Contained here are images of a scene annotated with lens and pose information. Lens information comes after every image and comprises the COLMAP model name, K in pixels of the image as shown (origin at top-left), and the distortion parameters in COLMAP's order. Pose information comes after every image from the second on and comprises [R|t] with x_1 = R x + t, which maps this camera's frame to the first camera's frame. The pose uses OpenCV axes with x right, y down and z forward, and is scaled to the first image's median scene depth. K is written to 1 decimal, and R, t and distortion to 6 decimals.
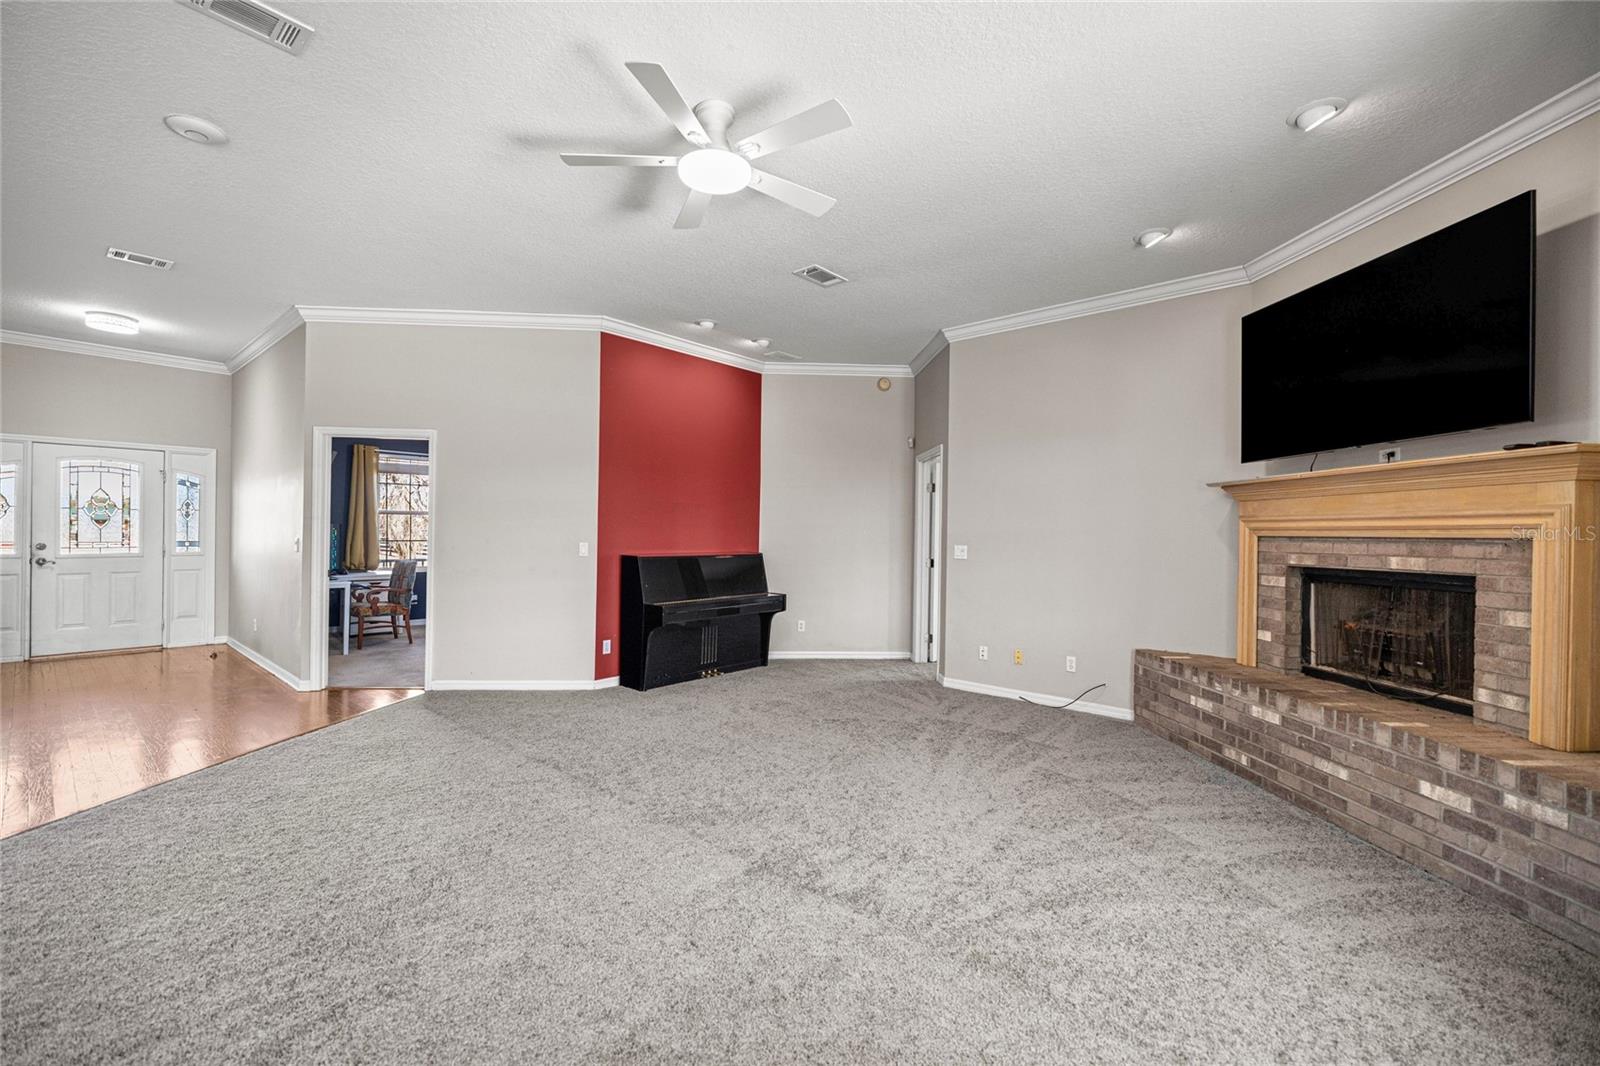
lens RADIAL K [[676.9, 0, 792.4], [0, 676.9, 528.6], [0, 0, 1]] dist [0.000580, -0.000209]
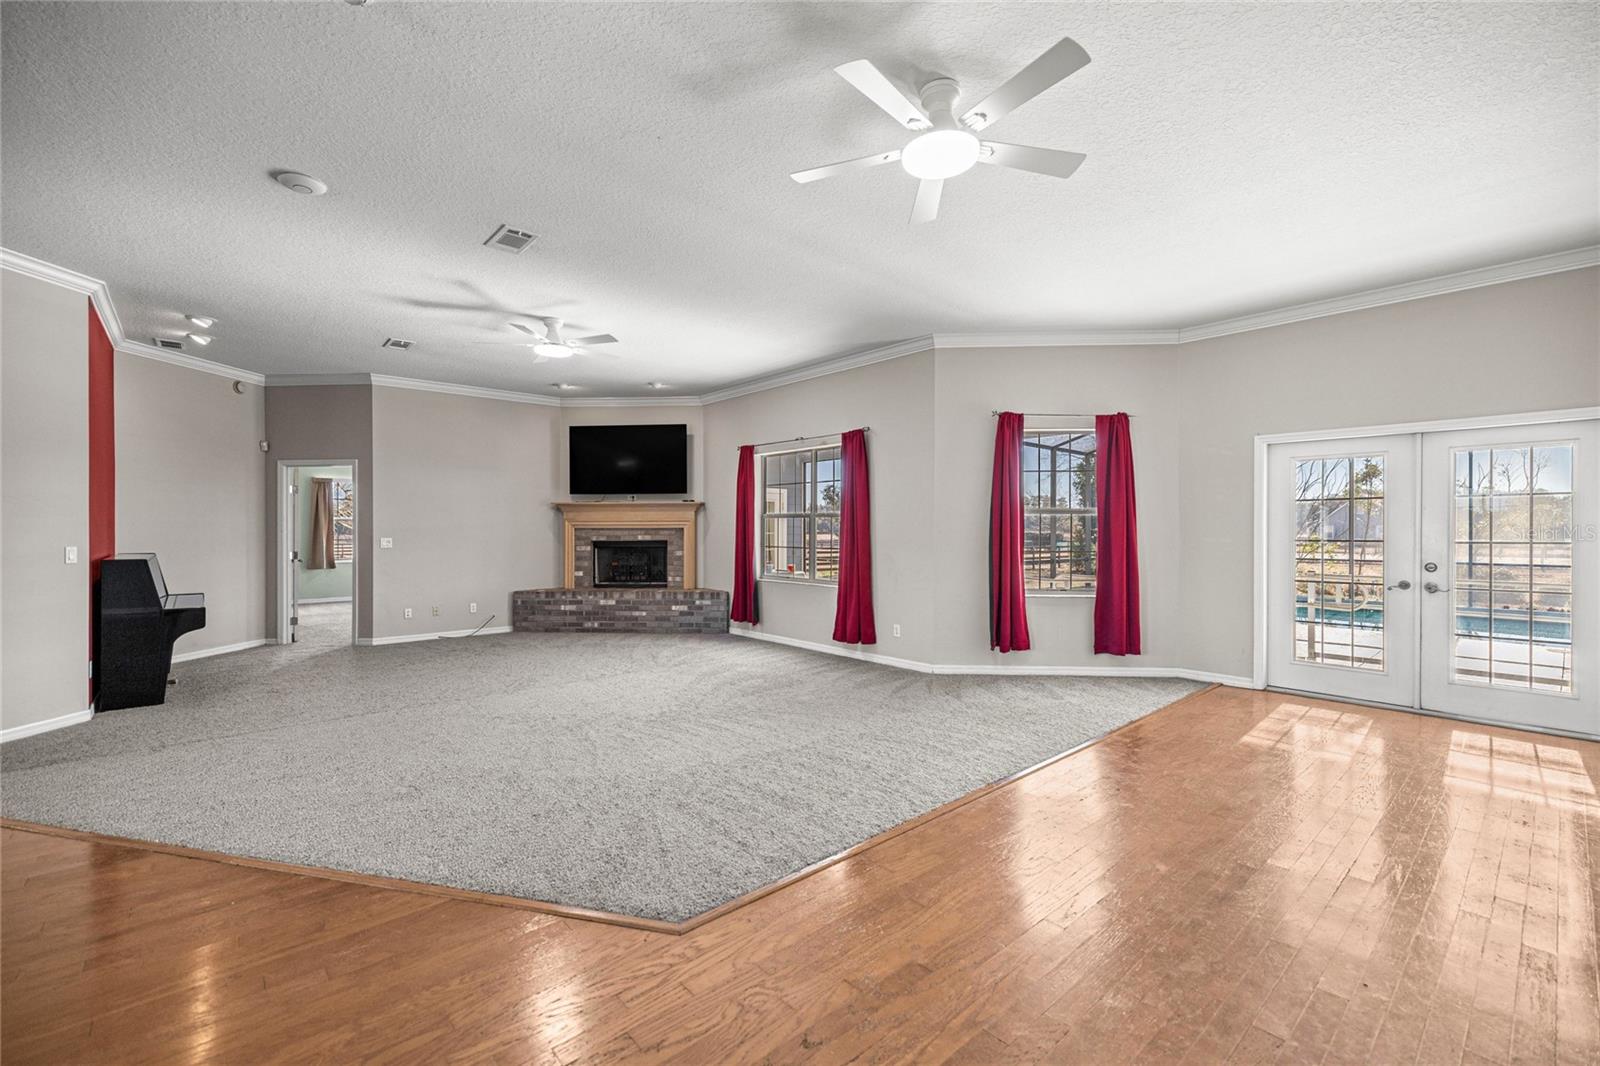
lens RADIAL K [[676.9, 0, 798.5], [0, 676.9, 528.5], [0, 0, 1]] dist [0.000580, -0.000209]
pose [[0.124040, -0.012216, 0.992202, -1.456314], [-0.001940, 0.999919, 0.012553, -0.018243], [-0.992275, -0.003482, 0.124007, 0.022220]]
